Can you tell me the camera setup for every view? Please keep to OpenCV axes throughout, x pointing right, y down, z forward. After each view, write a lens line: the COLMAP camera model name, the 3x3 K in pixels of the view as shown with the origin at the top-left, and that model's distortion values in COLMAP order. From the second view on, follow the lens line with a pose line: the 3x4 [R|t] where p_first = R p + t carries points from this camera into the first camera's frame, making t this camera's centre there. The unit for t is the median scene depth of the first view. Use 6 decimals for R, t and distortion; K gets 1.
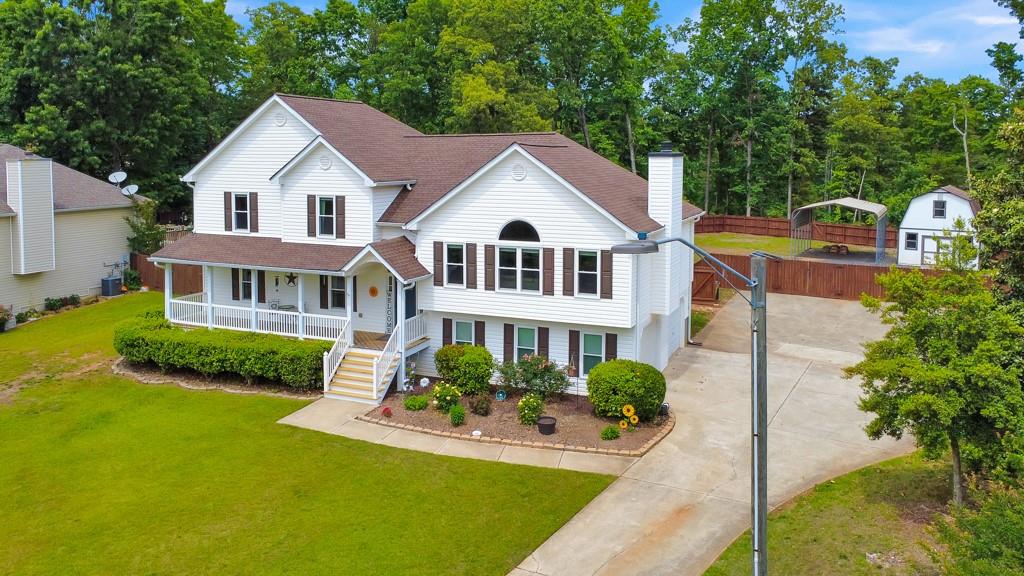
lens RADIAL K [[740.2, 0, 553.7], [0, 740.2, 258.2], [0, 0, 1]] dist [0.006937, -0.005940]
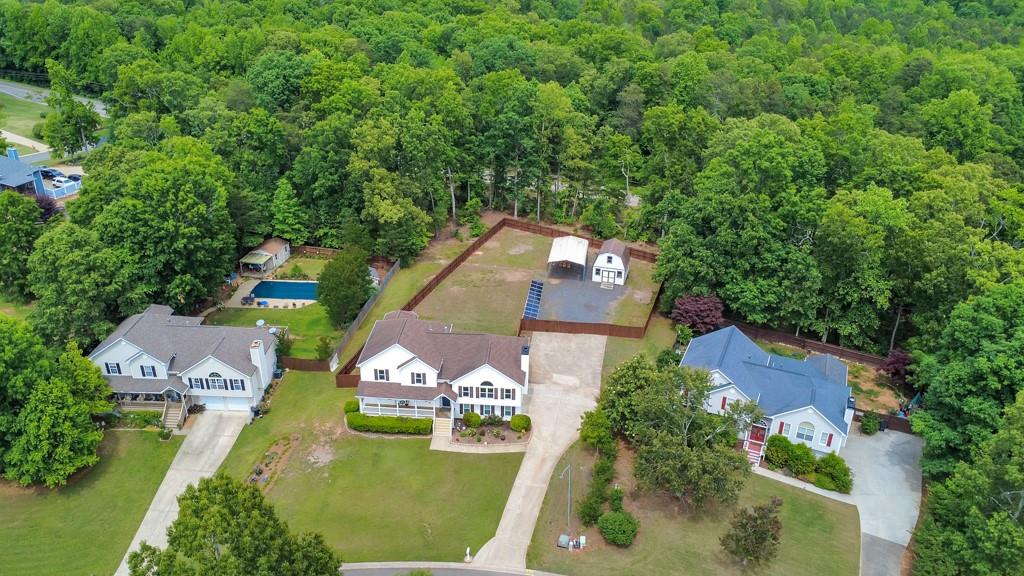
lens RADIAL K [[740.2, 0, 511.8], [0, 740.2, 282.1], [0, 0, 1]] dist [0.006937, -0.005940]
pose [[0.949306, -0.128322, 0.286970, -0.845185], [0.022987, 0.938782, 0.343744, -1.624410], [-0.313513, -0.319721, 0.894141, -1.917139]]
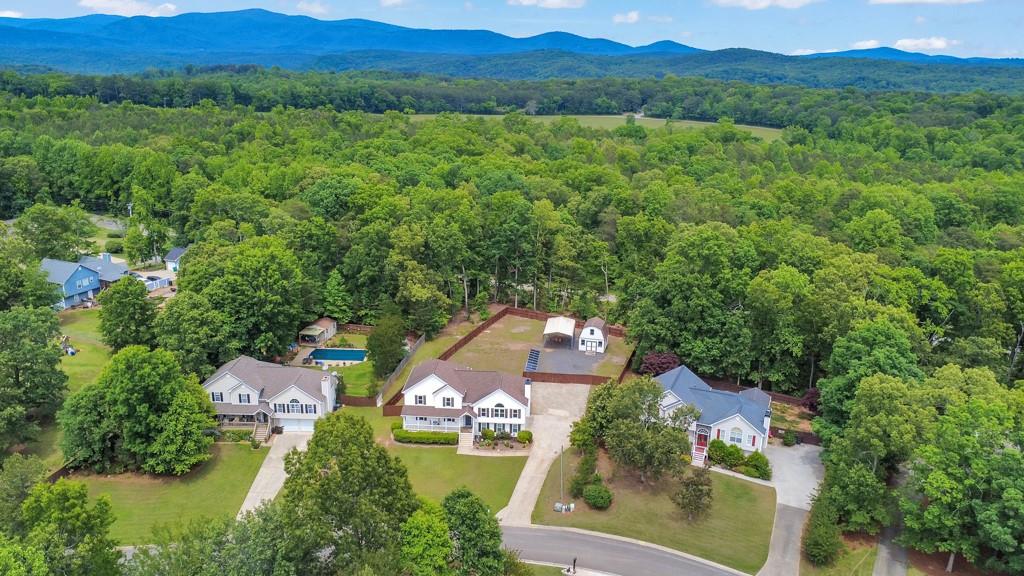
lens RADIAL K [[740.2, 0, 513.4], [0, 740.2, 294.3], [0, 0, 1]] dist [0.006937, -0.005940]
pose [[0.945165, -0.079601, 0.316745, -1.337463], [0.022991, 0.983653, 0.178599, -1.502387], [-0.325784, -0.161523, 0.931545, -3.129882]]
